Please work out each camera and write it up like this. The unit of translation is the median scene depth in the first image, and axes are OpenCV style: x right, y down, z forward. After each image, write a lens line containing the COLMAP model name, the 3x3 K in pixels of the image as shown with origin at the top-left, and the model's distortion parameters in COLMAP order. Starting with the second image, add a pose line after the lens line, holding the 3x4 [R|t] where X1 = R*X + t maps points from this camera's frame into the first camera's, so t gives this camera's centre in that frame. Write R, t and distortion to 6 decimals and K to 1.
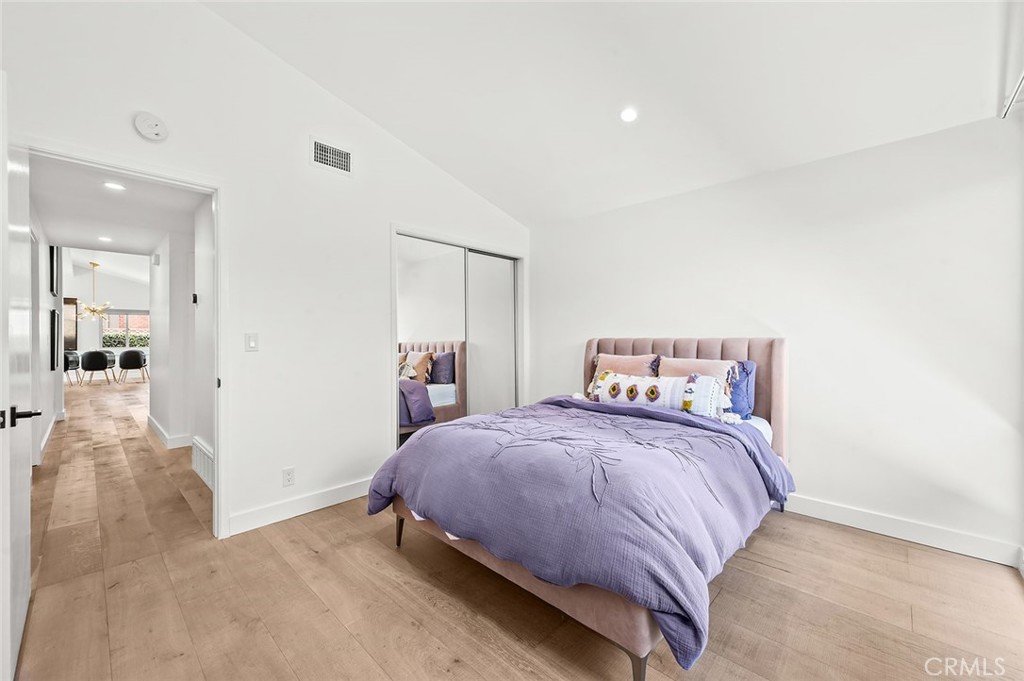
lens RADIAL K [[415.2, 0, 517.7], [0, 415.2, 341.0], [0, 0, 1]] dist [0.000766, -0.000007]
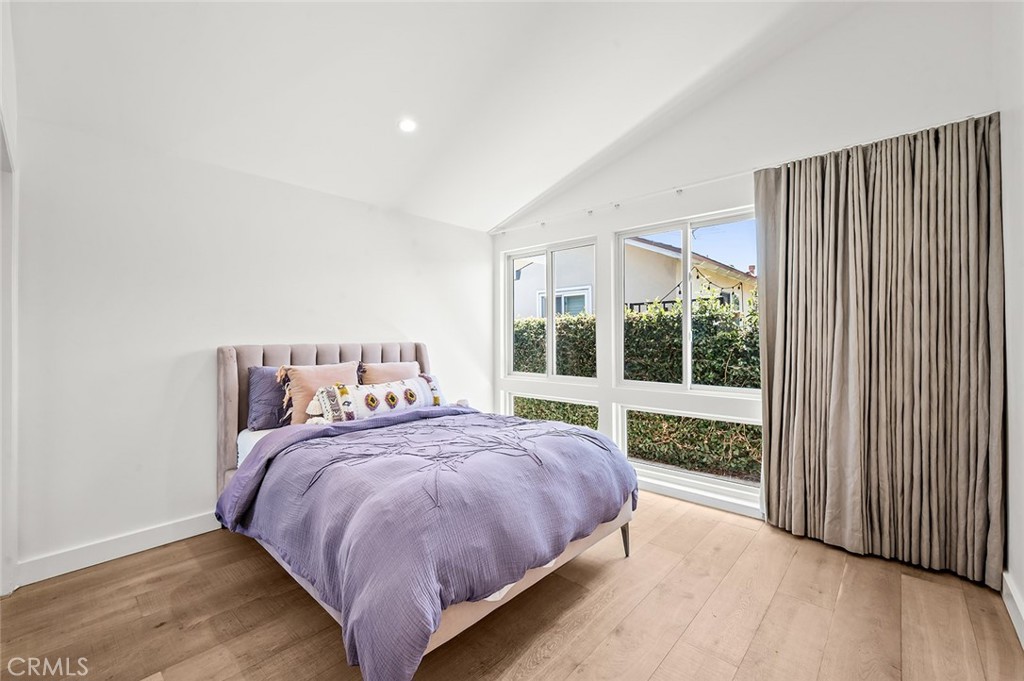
lens RADIAL K [[415.2, 0, 515.4], [0, 415.2, 336.5], [0, 0, 1]] dist [0.000766, -0.000007]
pose [[-0.014134, 0.000568, 0.999900, -0.713255], [0.012401, 0.999923, -0.000393, -0.022115], [-0.999823, 0.012394, -0.014140, 0.717177]]
